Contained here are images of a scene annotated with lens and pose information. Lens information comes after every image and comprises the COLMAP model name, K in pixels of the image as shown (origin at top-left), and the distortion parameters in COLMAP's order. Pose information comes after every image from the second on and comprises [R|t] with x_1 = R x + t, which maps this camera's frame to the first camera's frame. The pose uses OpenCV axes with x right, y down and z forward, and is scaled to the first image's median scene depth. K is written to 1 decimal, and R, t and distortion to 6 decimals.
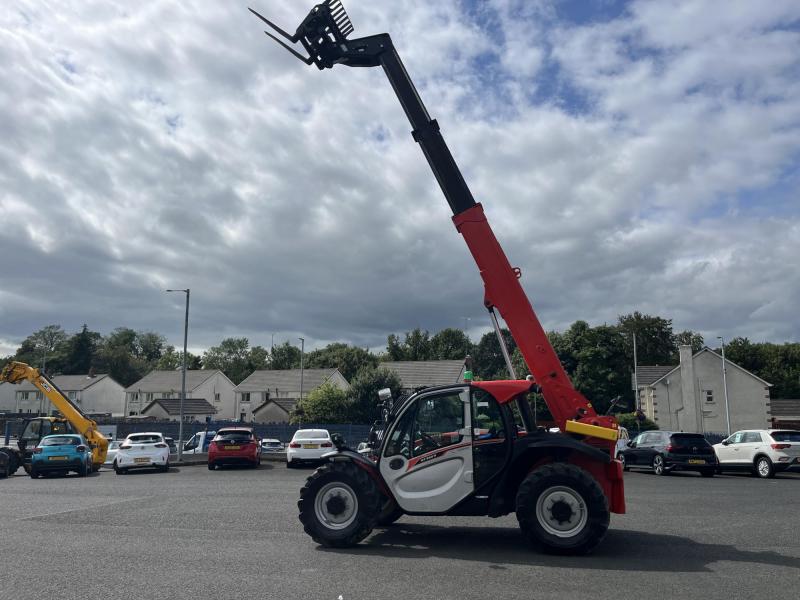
lens RADIAL K [[607.5, 0, 421.9], [0, 607.5, 302.2], [0, 0, 1]] dist [0.065194, -0.077574]
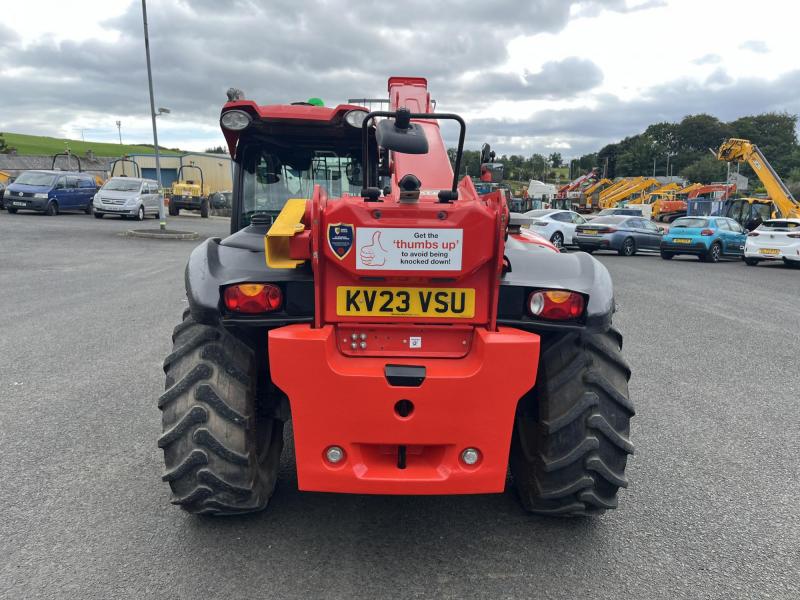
lens RADIAL K [[609.5, 0, 397.8], [0, 609.5, 299.7], [0, 0, 1]] dist [0.060234, -0.078644]
pose [[0.246331, 0.165469, -0.954956, 0.253063], [0.166082, 0.963536, 0.209796, 0.076293], [0.954850, -0.210280, 0.209867, 0.401013]]
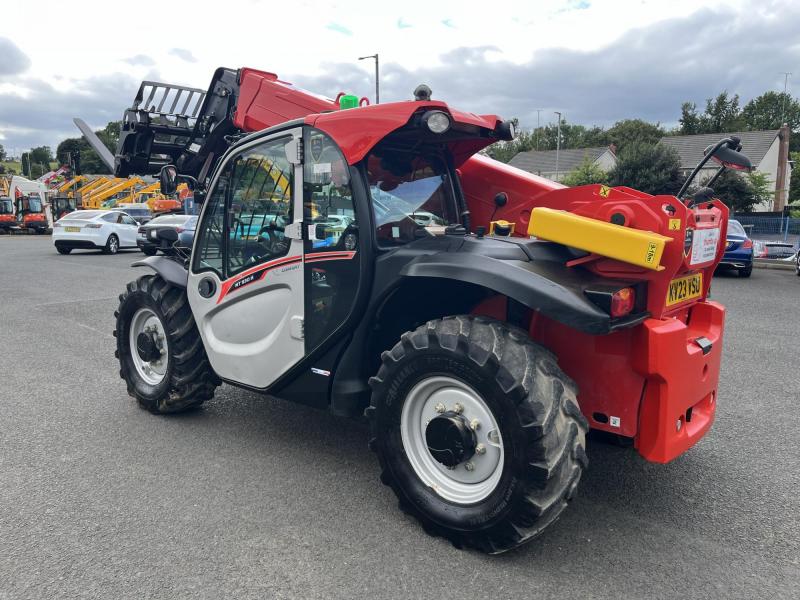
lens RADIAL K [[611.6, 0, 404.1], [0, 611.6, 301.6], [0, 0, 1]] dist [0.060008, -0.083981]
pose [[0.881063, 0.084488, -0.465392, 0.142206], [0.079020, 0.943798, 0.320937, 0.049797], [0.466351, -0.319541, 0.824870, 0.262180]]
